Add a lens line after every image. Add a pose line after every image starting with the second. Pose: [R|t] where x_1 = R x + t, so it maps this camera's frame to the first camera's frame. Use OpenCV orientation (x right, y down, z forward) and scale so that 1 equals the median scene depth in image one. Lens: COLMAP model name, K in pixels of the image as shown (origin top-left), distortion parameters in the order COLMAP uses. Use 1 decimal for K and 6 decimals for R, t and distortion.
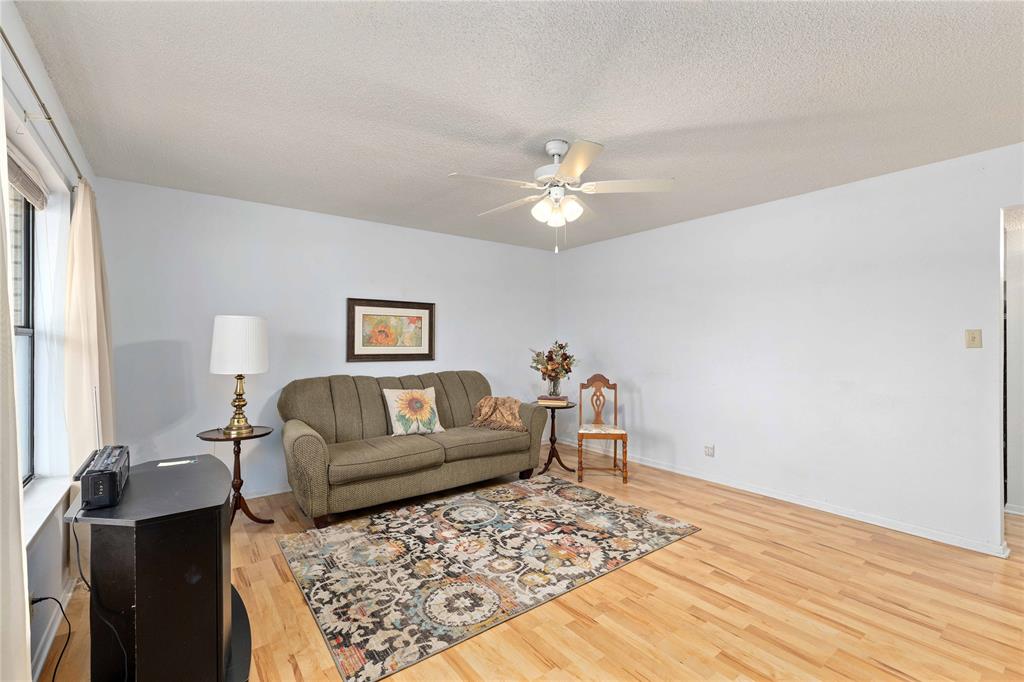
lens RADIAL K [[449.5, 0, 512.0], [0, 449.5, 341.0], [0, 0, 1]] dist [0.000759, -0.000006]
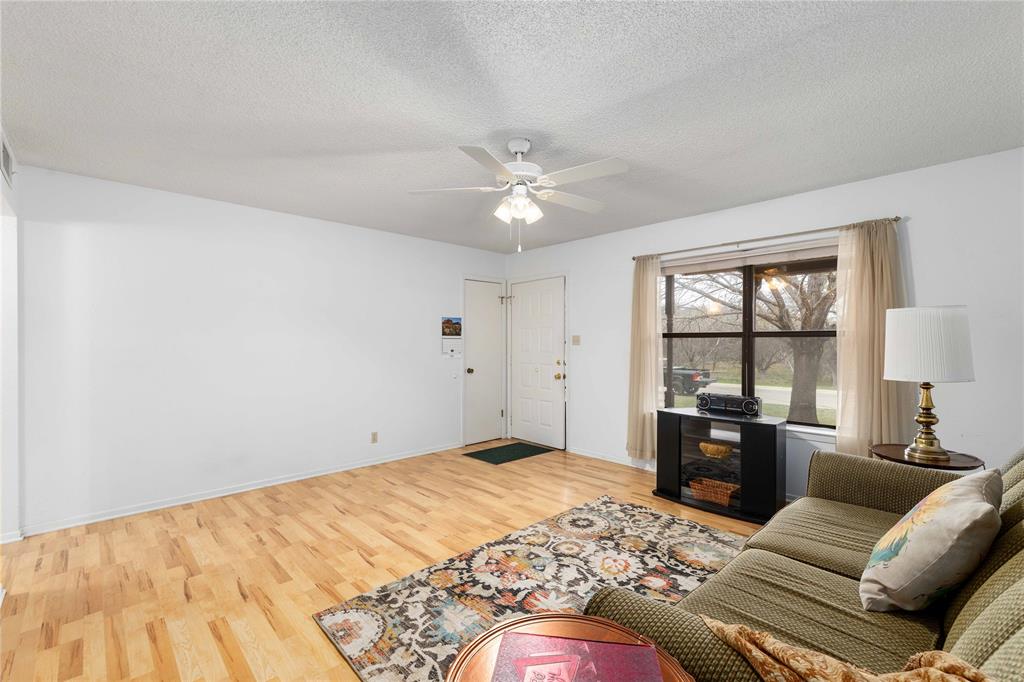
lens RADIAL K [[449.5, 0, 512.0], [0, 449.5, 341.0], [0, 0, 1]] dist [0.000759, -0.000006]
pose [[-0.993822, 0.000806, -0.110985, 0.228453], [0.001240, 0.999992, -0.003845, 0.004931], [0.110981, -0.003958, -0.993815, 2.006153]]
